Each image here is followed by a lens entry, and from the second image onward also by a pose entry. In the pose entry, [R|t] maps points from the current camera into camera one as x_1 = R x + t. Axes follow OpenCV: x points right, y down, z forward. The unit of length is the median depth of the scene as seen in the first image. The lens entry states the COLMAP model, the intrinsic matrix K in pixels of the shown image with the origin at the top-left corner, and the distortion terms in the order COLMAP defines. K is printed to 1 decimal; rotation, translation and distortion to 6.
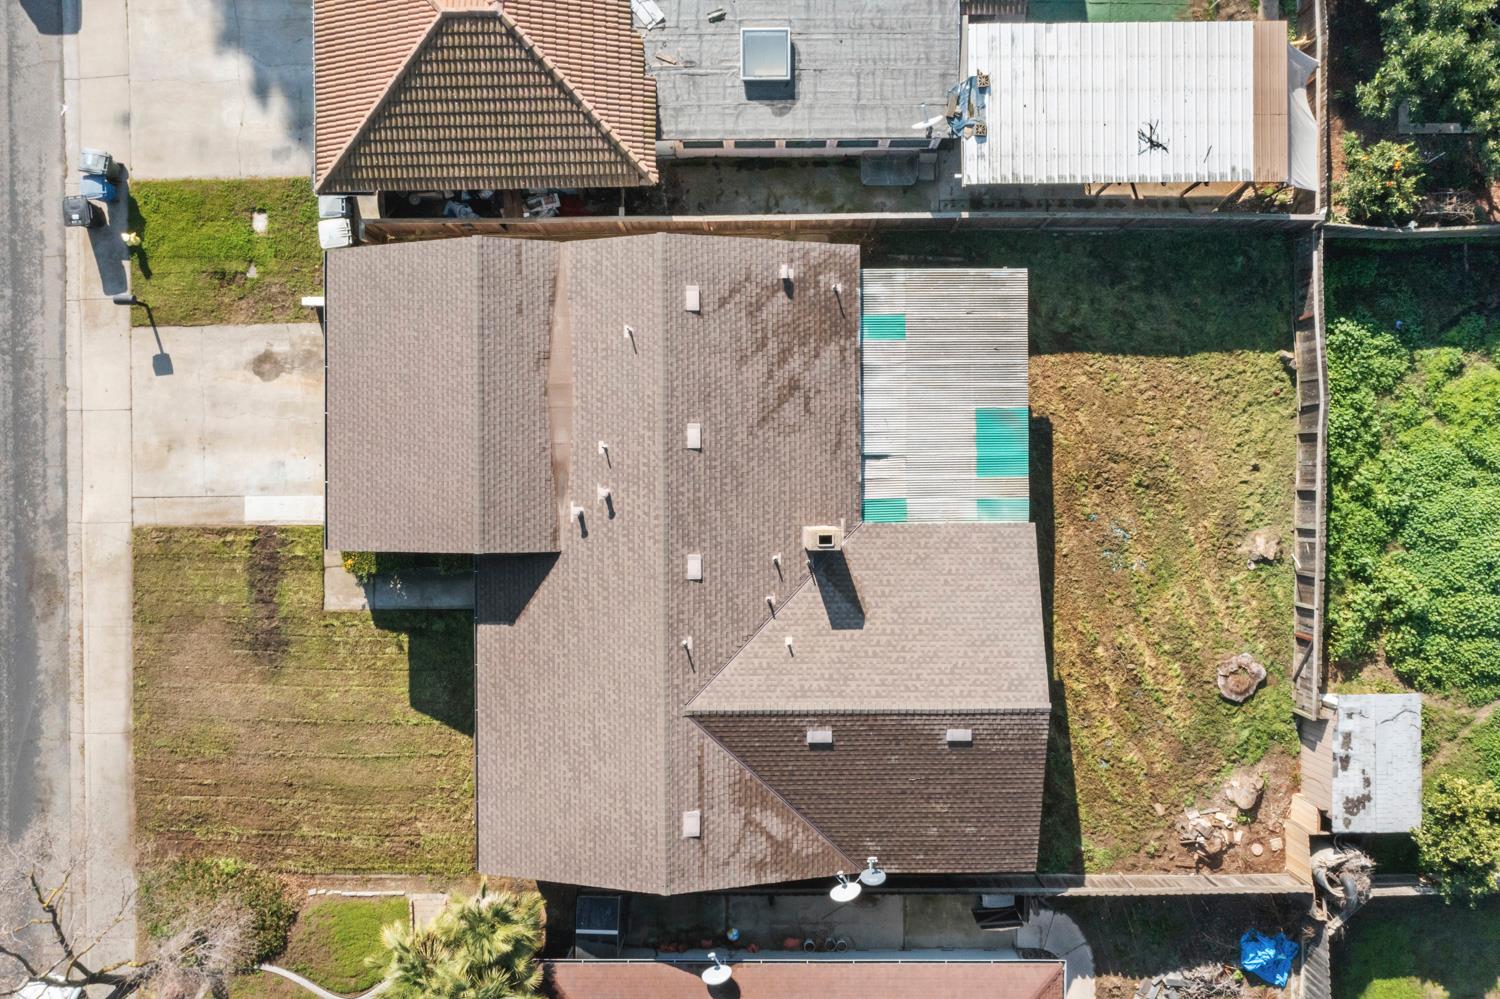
lens RADIAL K [[1191.7, 0, 750.0], [0, 1191.7, 499.5], [0, 0, 1]] dist [-0.010443, 0.002482]
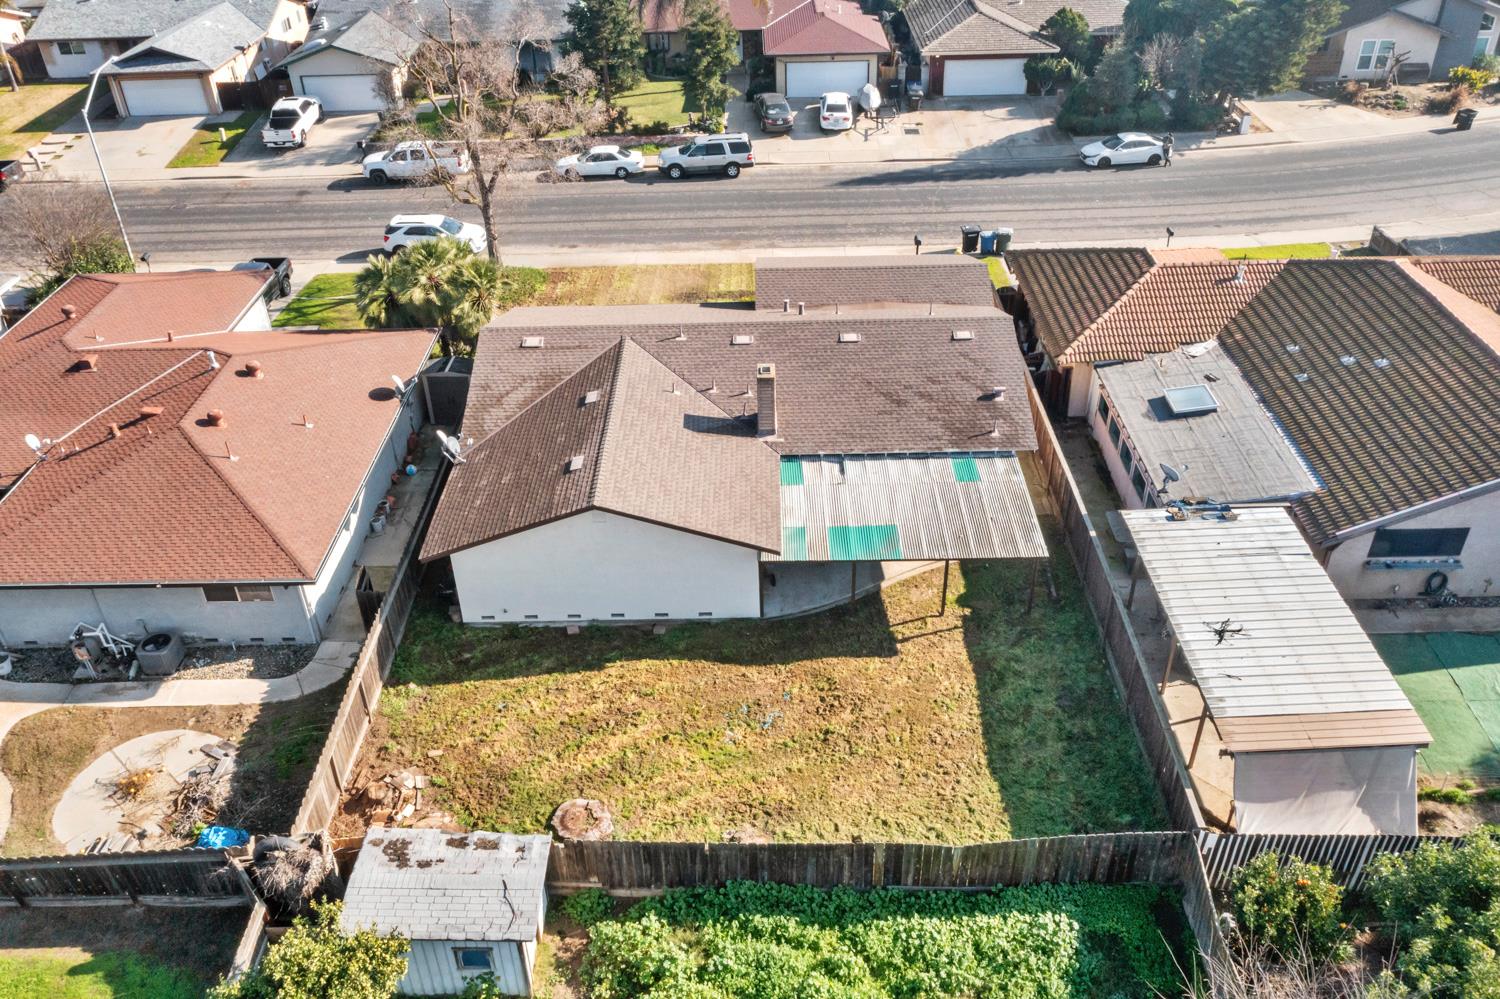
lens RADIAL K [[1191.7, 0, 750.0], [0, 1191.7, 499.5], [0, 0, 1]] dist [-0.010443, 0.002482]
pose [[-0.009757, 0.566749, -0.823833, 0.982574], [-0.999837, 0.006962, 0.016631, 0.028397], [0.015161, 0.823861, 0.566589, 0.414720]]
